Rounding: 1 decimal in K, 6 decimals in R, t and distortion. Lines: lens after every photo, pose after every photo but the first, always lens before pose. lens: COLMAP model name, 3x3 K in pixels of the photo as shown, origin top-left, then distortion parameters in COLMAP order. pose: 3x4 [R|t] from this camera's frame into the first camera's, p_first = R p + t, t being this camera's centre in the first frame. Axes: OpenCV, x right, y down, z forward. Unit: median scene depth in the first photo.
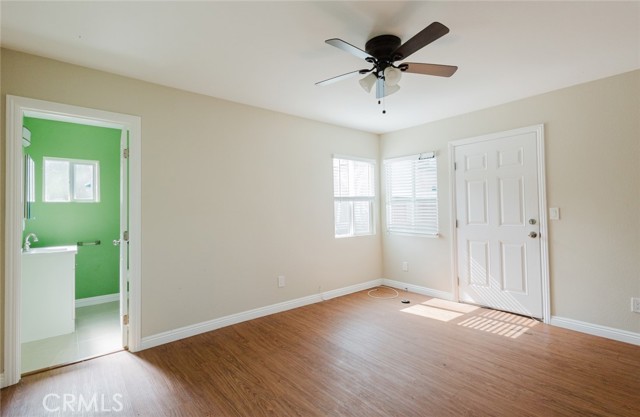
lens RADIAL K [[292.1, 0, 316.3], [0, 292.1, 206.8], [0, 0, 1]] dist [0.005548, -0.000387]
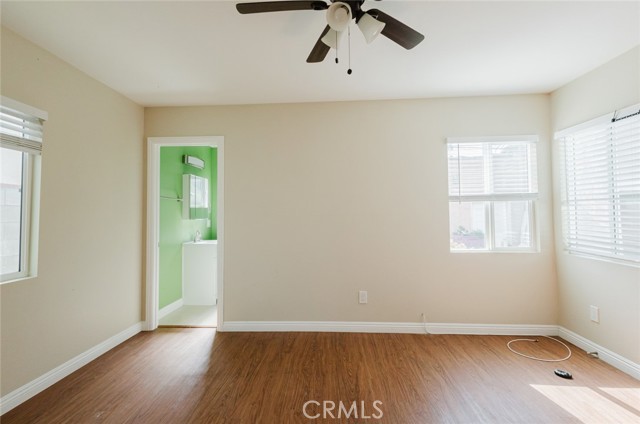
lens RADIAL K [[304.3, 0, 319.6], [0, 304.3, 207.3], [0, 0, 1]] dist [0.003926, -0.000635]
pose [[0.740148, -0.009012, -0.672383, 0.354223], [0.006554, 0.999959, -0.006189, -0.002987], [0.672412, 0.000174, 0.740177, 0.232839]]
